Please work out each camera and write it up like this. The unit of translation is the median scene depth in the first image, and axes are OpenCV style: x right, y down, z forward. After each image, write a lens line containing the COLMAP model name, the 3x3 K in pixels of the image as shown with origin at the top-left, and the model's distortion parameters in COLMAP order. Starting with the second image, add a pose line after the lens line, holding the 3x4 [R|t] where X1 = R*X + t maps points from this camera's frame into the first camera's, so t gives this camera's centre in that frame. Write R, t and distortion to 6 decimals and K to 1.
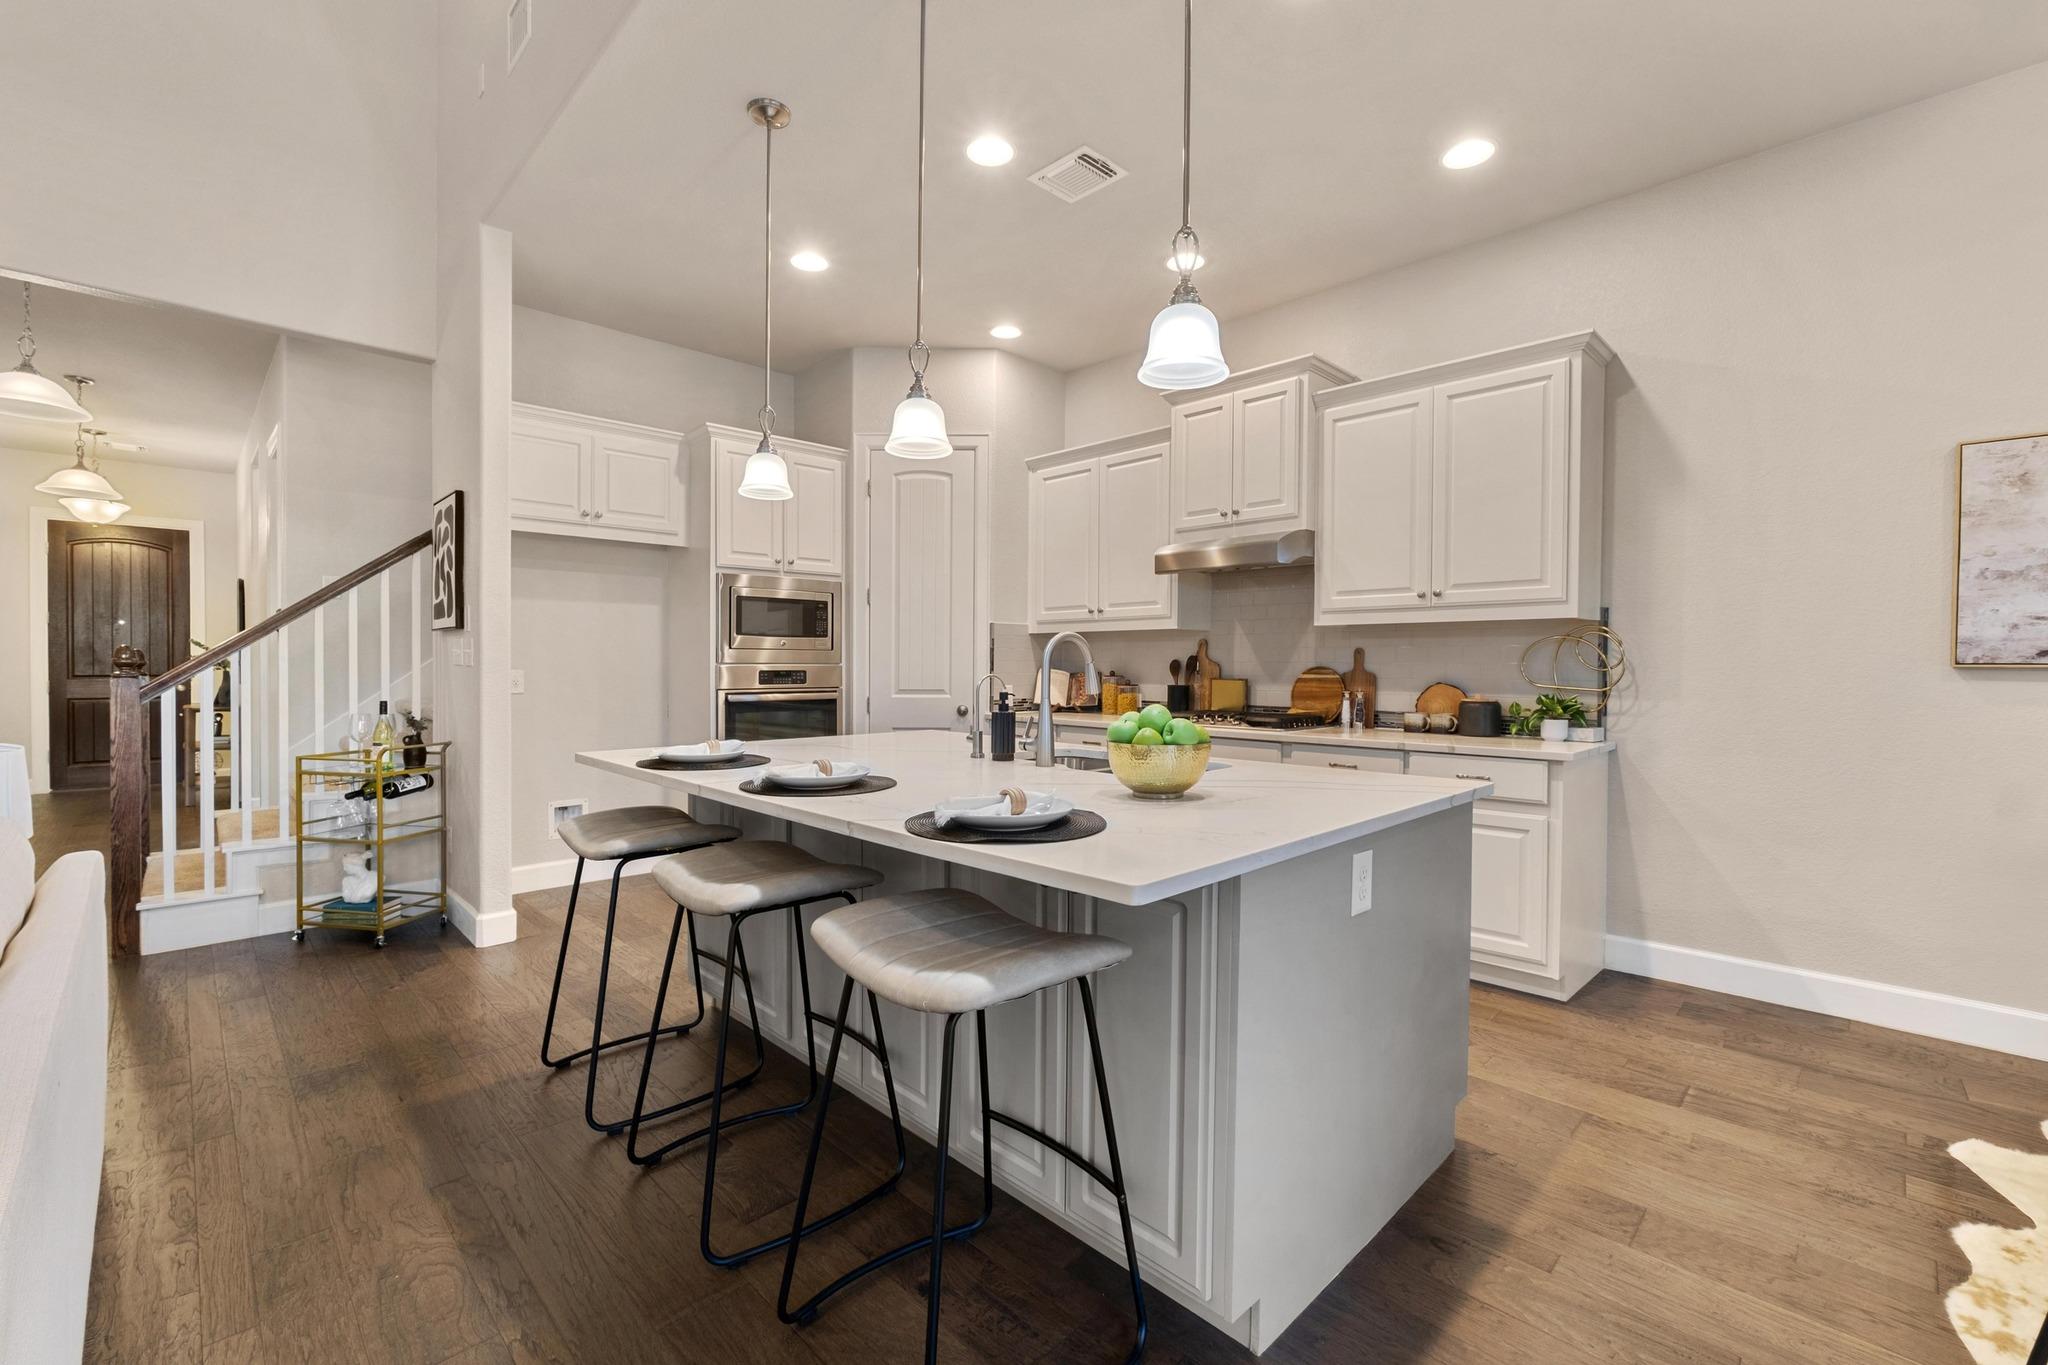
lens RADIAL K [[861.8, 0, 1035.2], [0, 861.8, 677.0], [0, 0, 1]] dist [-0.007481, 0.001598]
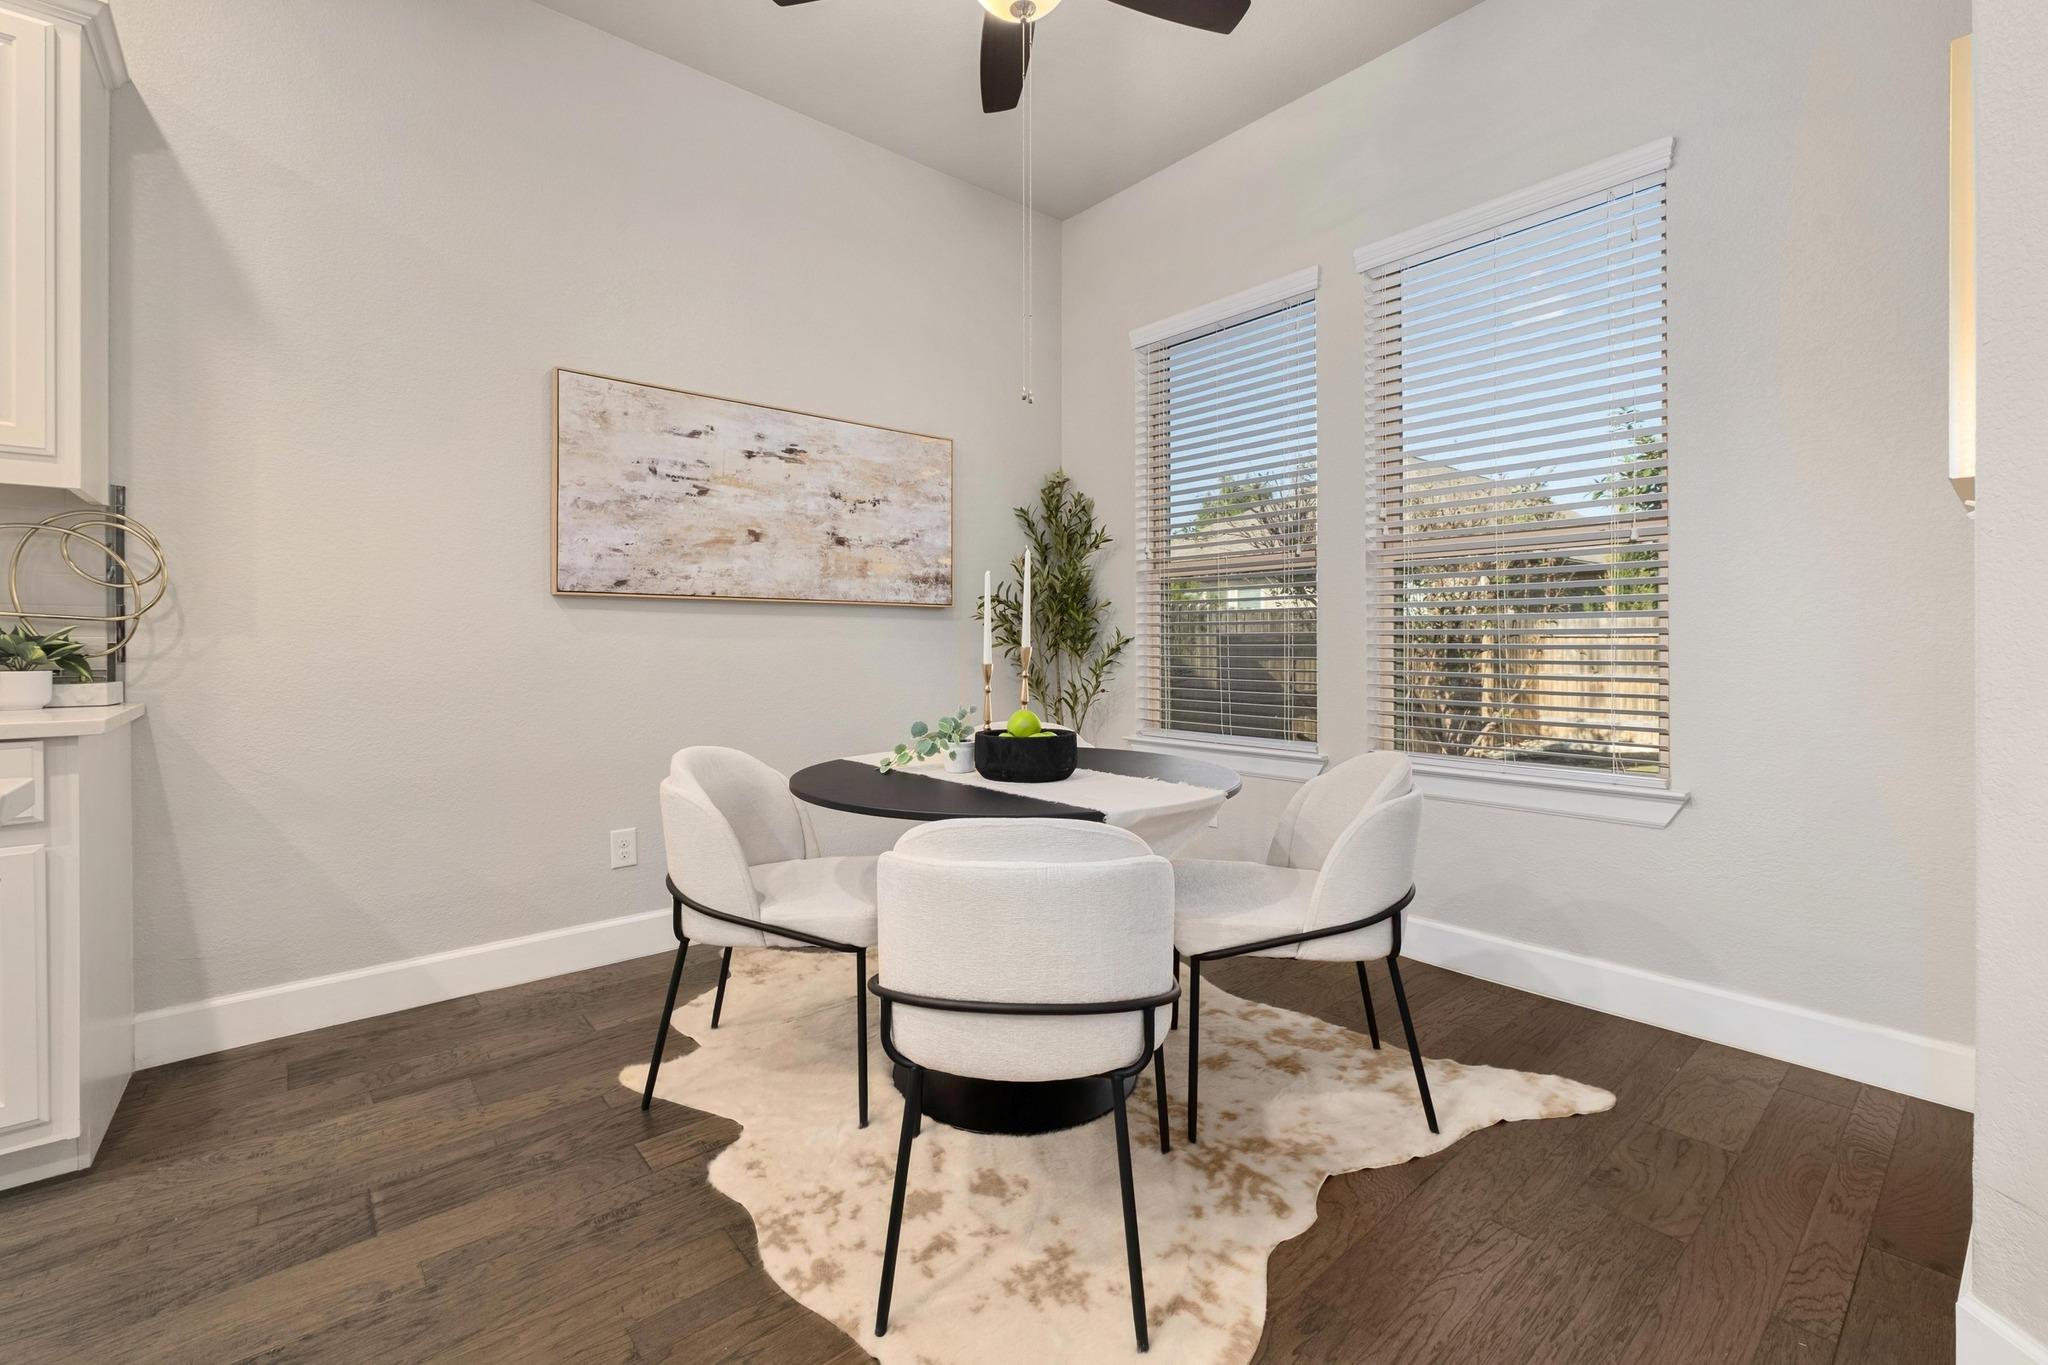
lens RADIAL K [[871.9, 0, 1025.3], [0, 871.9, 651.0], [0, 0, 1]] dist [-0.004794, 0.000824]
pose [[0.078842, -0.010890, 0.996828, 0.092746], [0.017450, 0.999802, 0.009543, 0.041256], [-0.996734, 0.016642, 0.079017, 0.298760]]
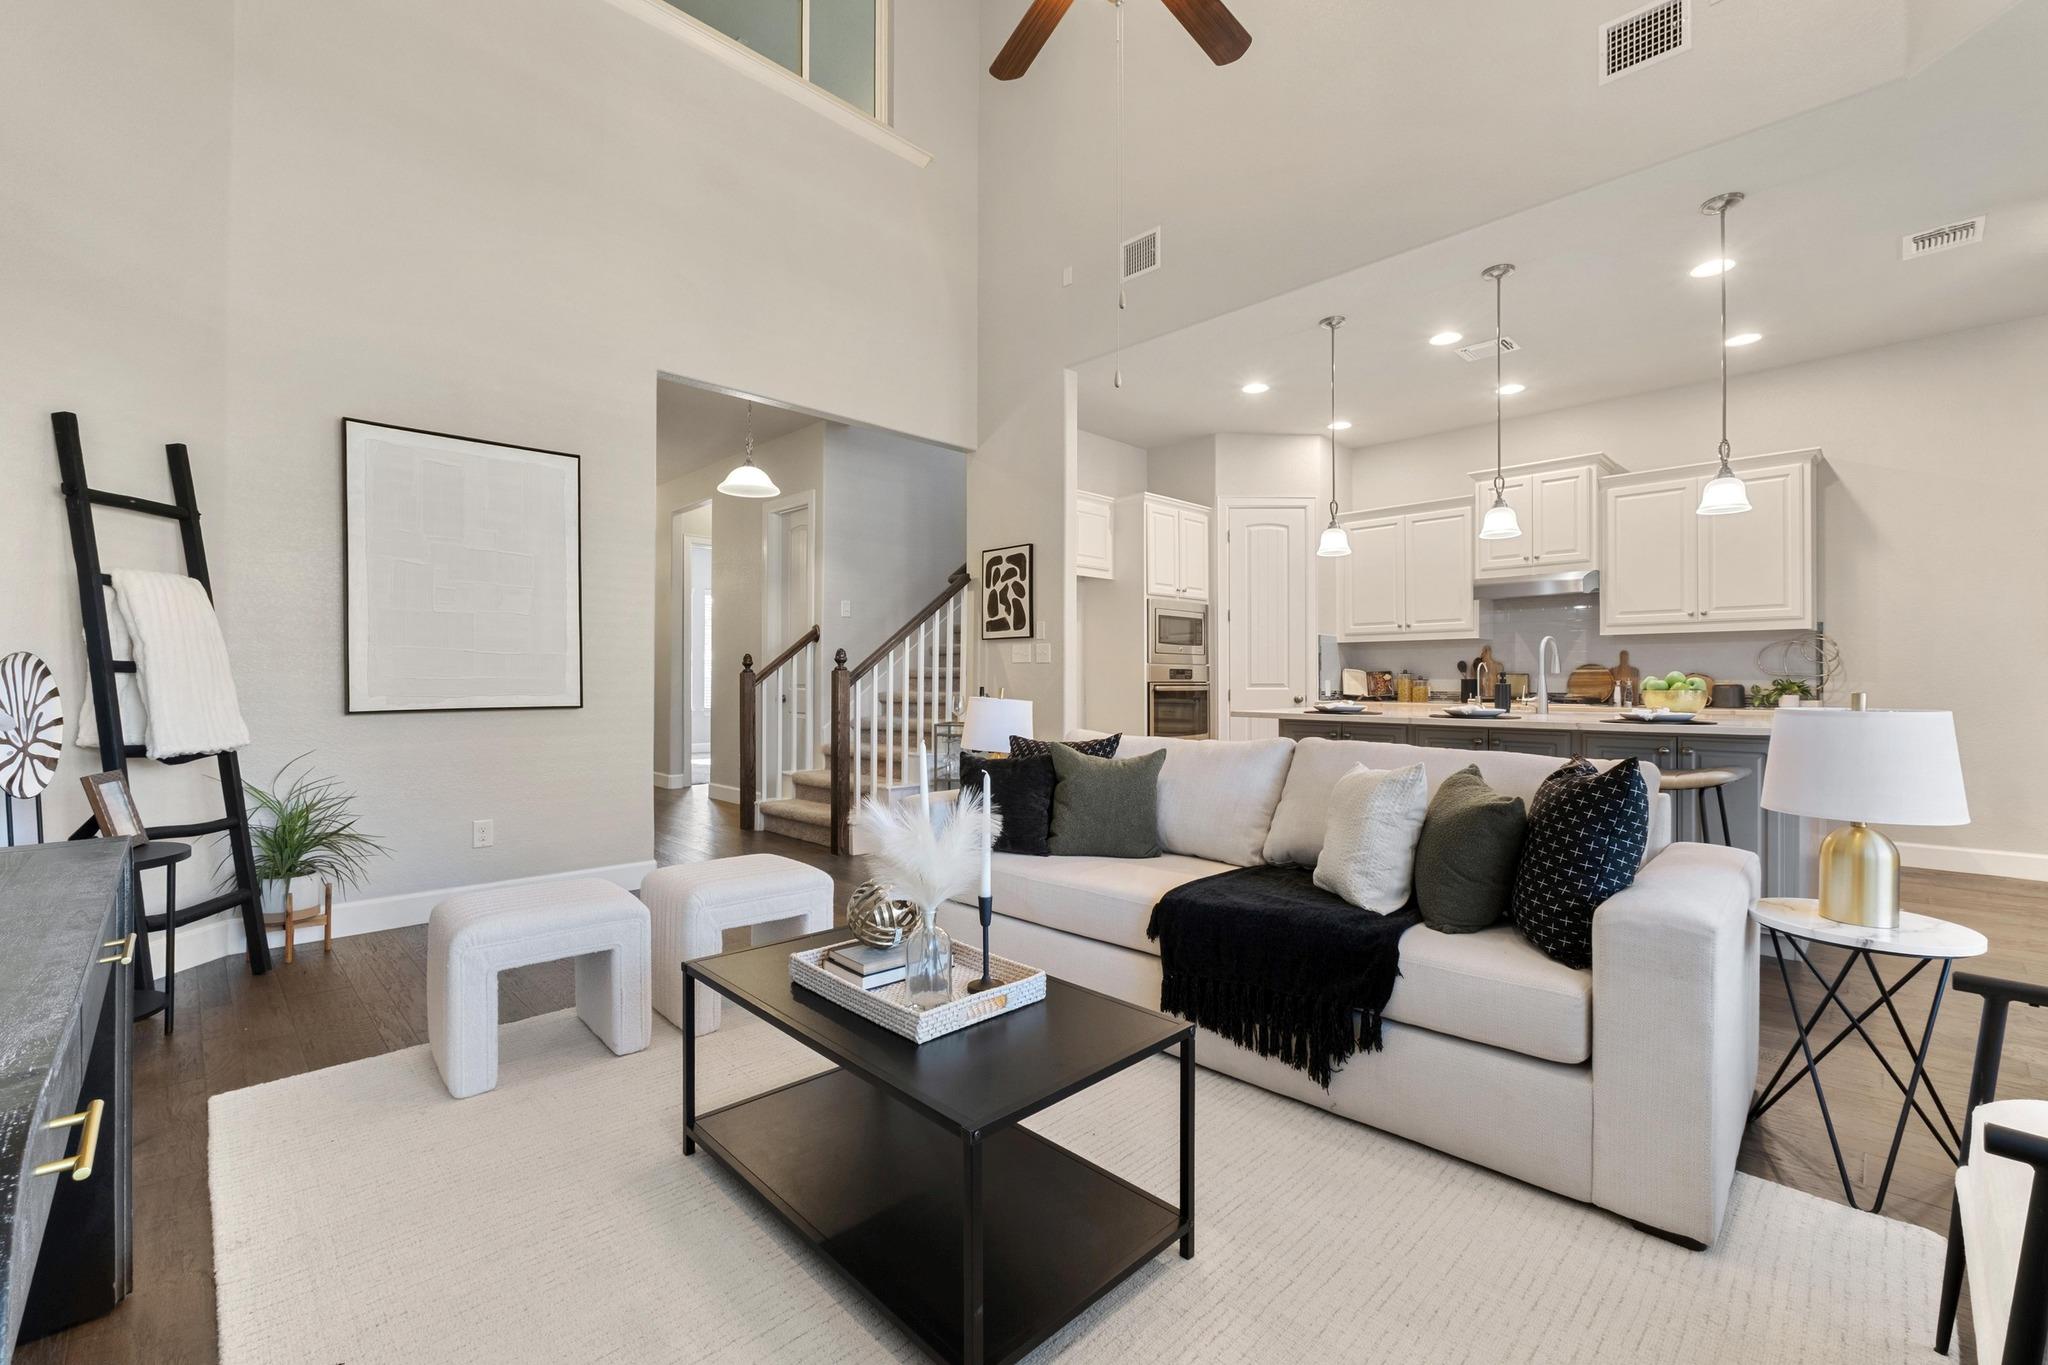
lens RADIAL K [[861.8, 0, 1031.8], [0, 861.8, 671.6], [0, 0, 1]] dist [-0.007481, 0.001598]
pose [[0.999998, -0.001231, -0.001822, -0.725781], [0.001182, 0.999632, -0.027095, 0.046321], [0.001854, 0.027092, 0.999631, -0.520623]]
